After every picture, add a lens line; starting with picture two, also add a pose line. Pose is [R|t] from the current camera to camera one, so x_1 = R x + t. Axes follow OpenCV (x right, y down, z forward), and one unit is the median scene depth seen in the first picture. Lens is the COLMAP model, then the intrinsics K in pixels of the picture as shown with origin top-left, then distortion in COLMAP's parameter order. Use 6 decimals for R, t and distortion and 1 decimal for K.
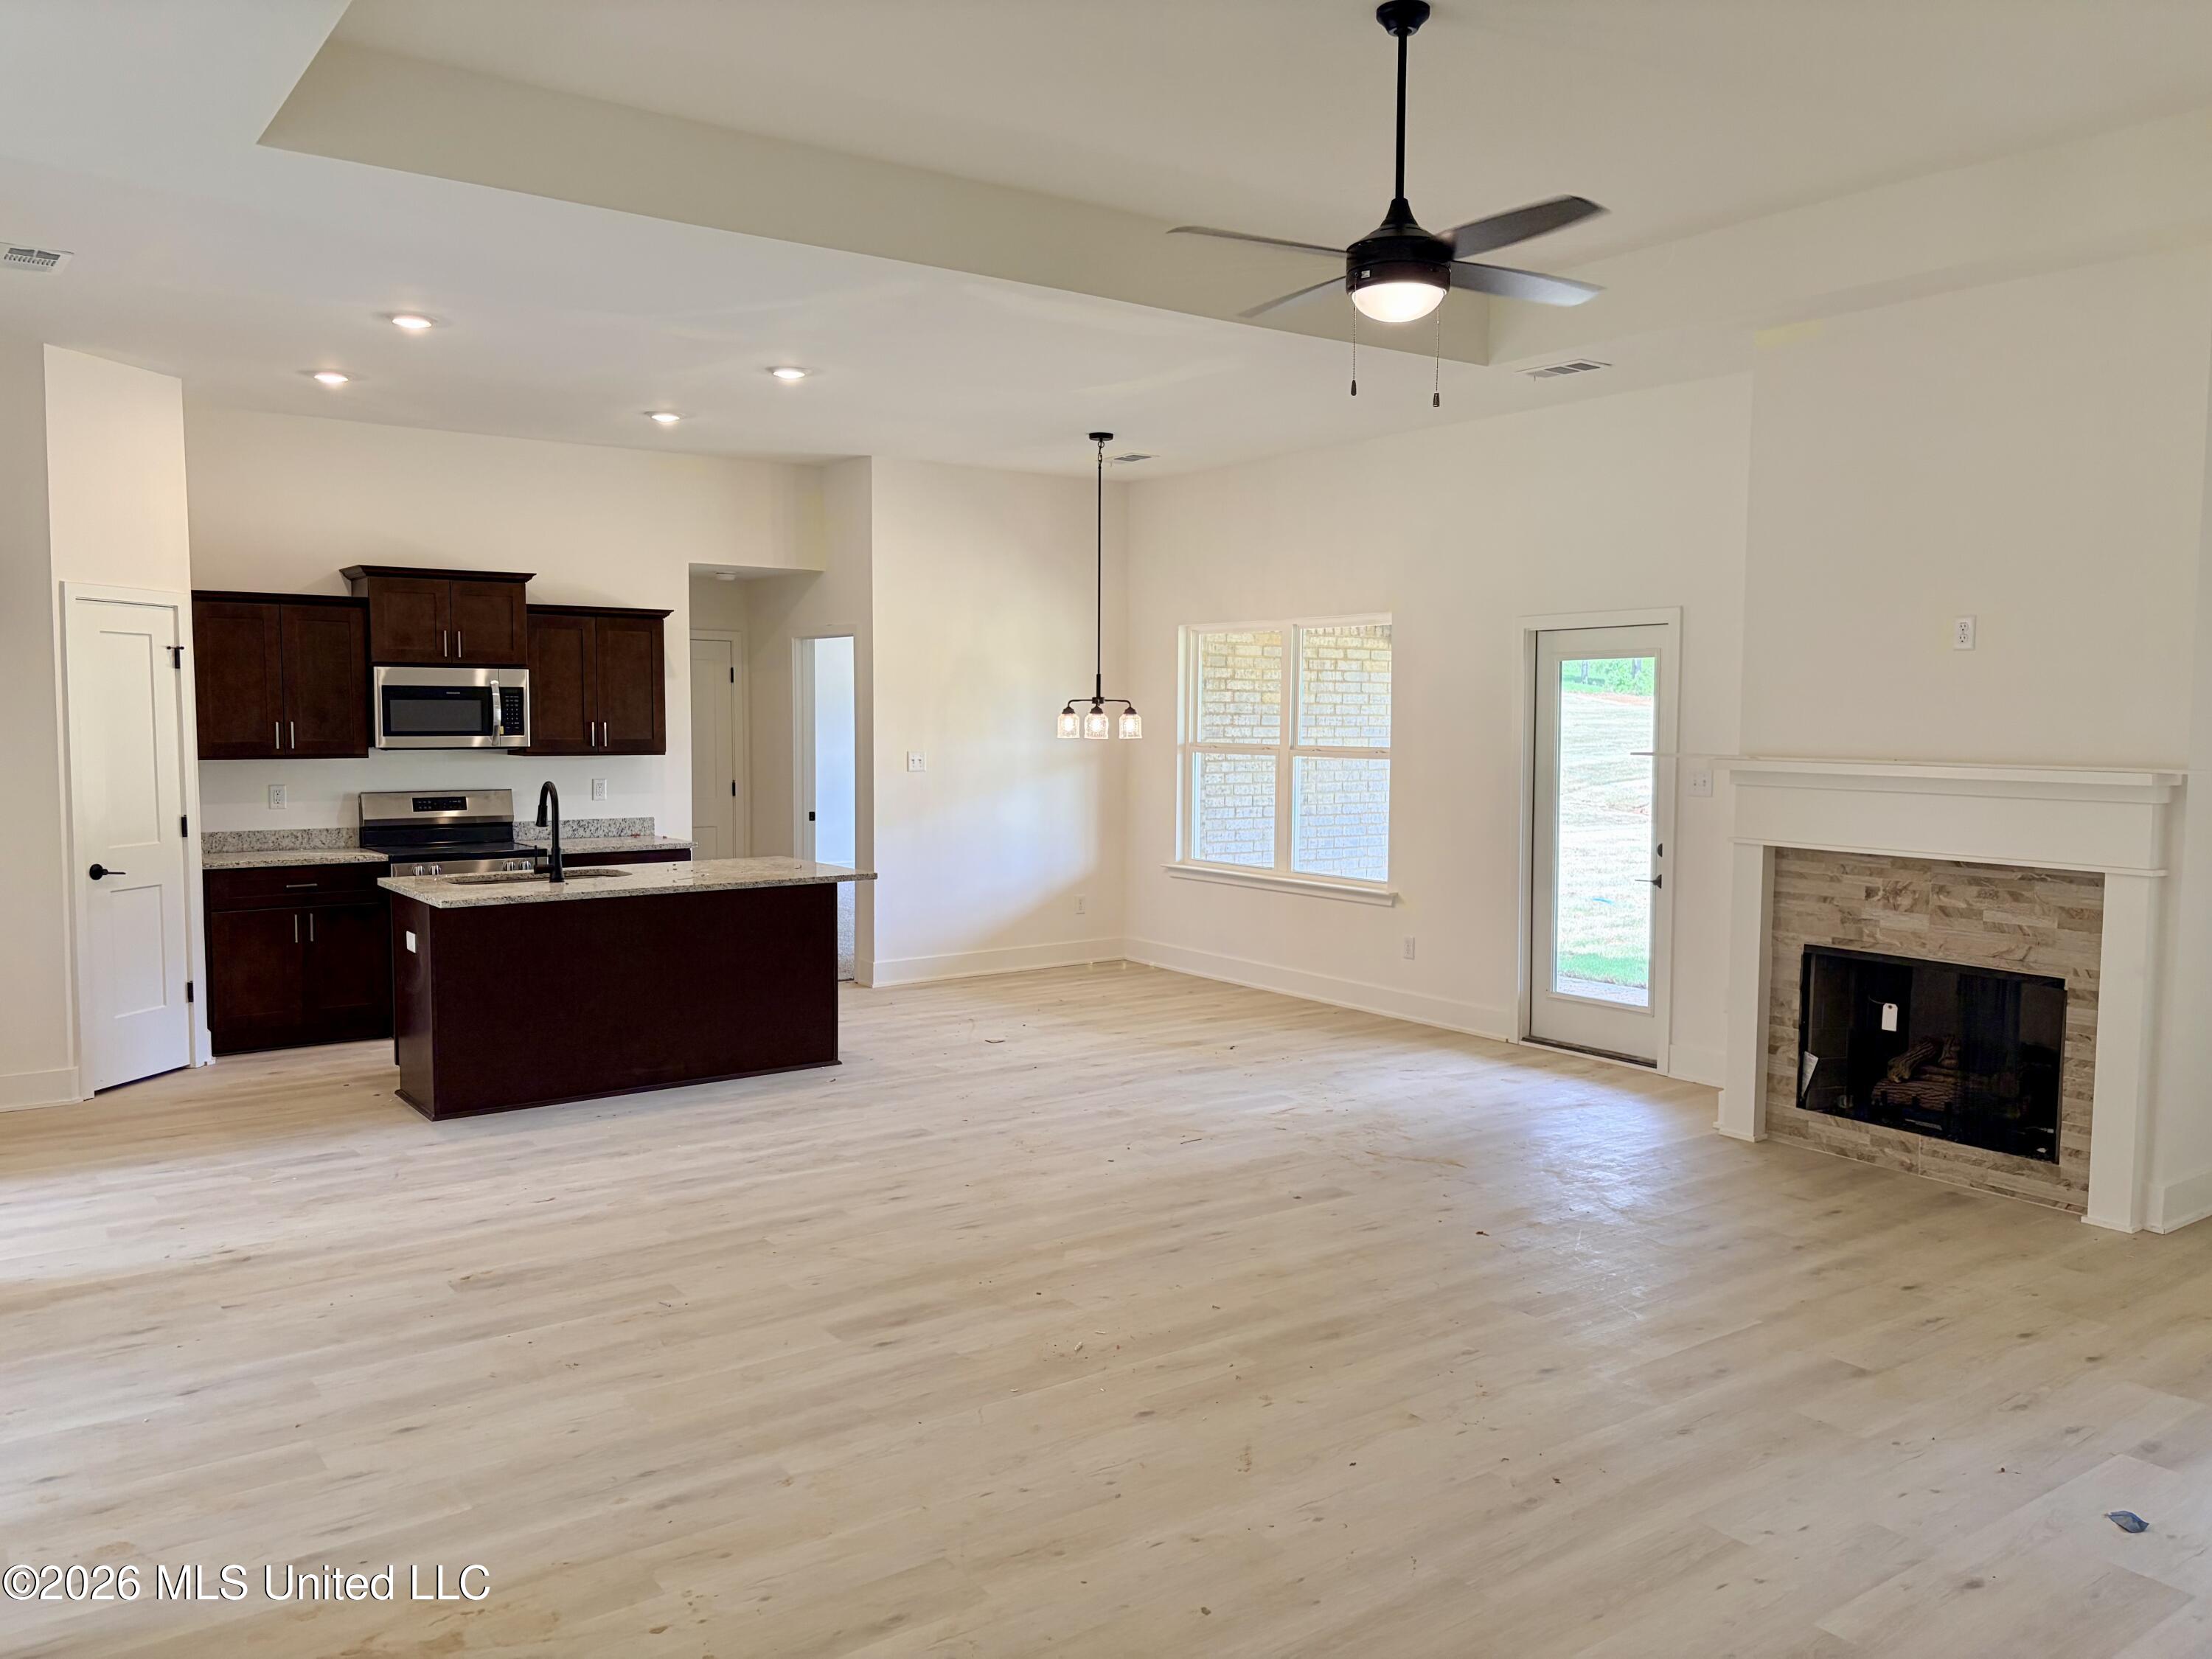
lens RADIAL K [[1660.1, 0, 1103.5], [0, 1660.1, 776.7], [0, 0, 1]] dist [0.086471, -0.106944]
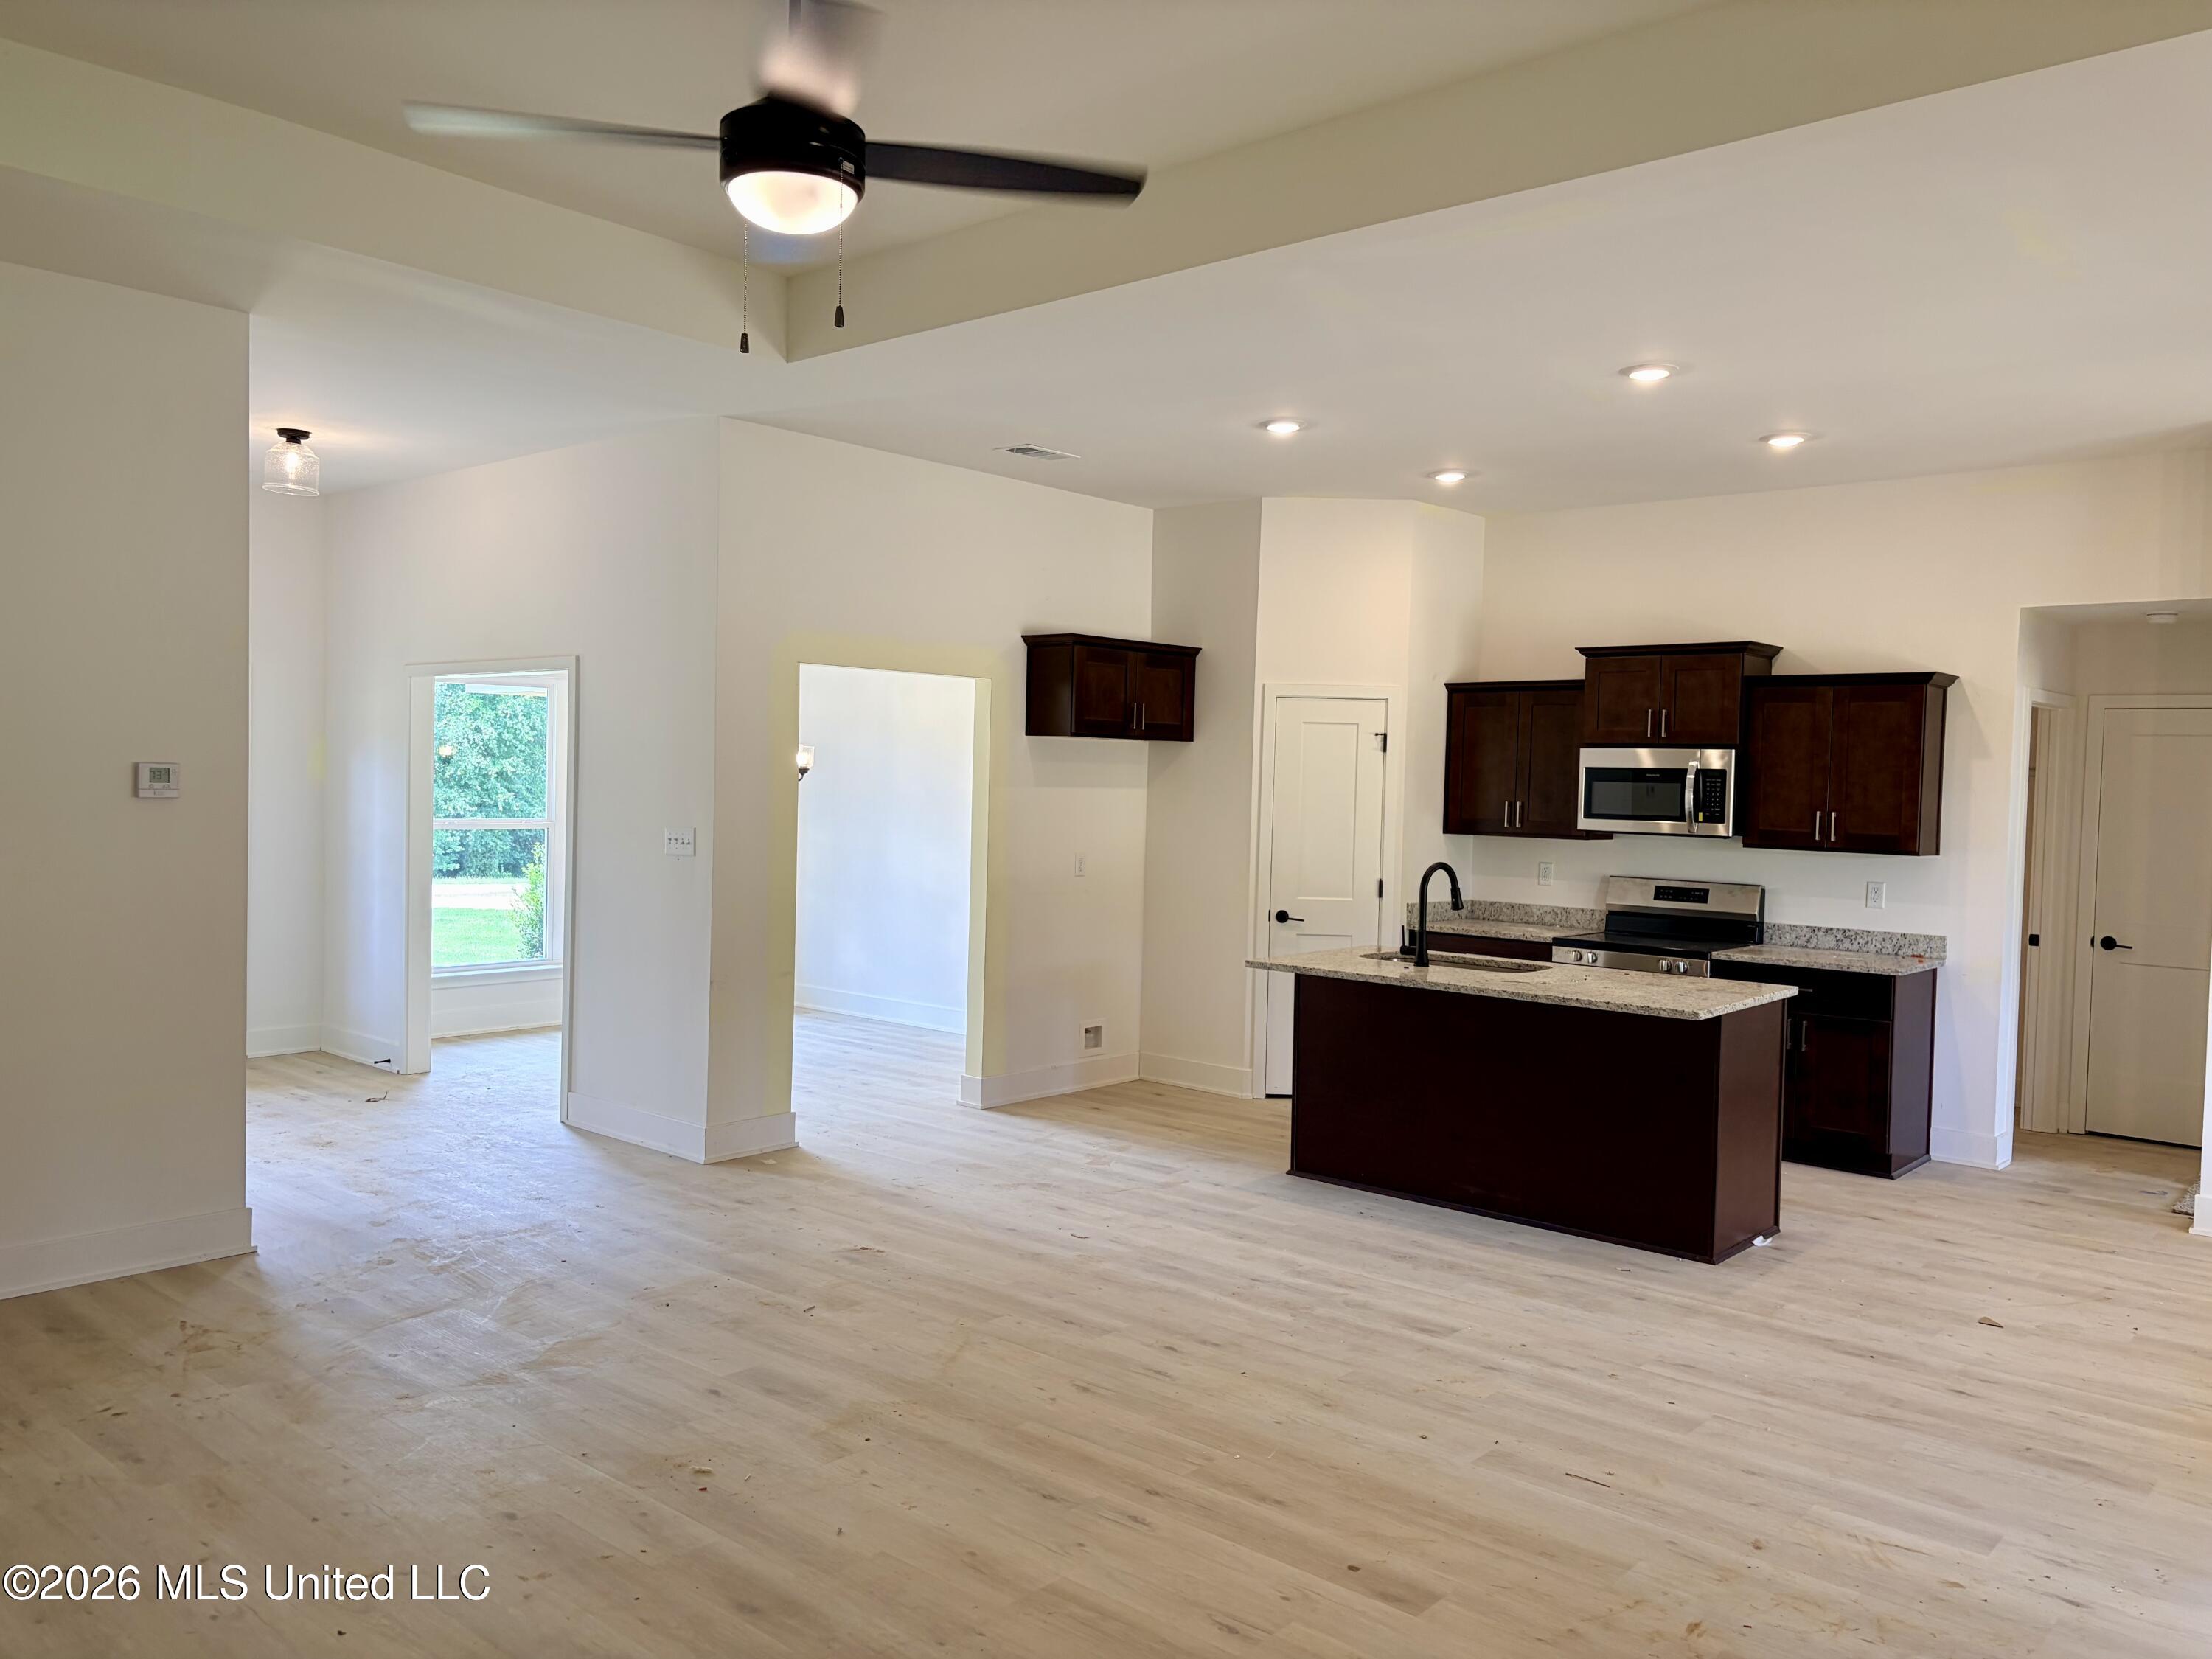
lens RADIAL K [[1660.1, 0, 1103.5], [0, 1660.1, 776.7], [0, 0, 1]] dist [0.086471, -0.106944]
pose [[0.227963, 0.001435, -0.973669, 0.623578], [-0.061287, 0.998037, -0.012878, -0.024577], [0.971739, 0.062609, 0.227604, 0.663569]]
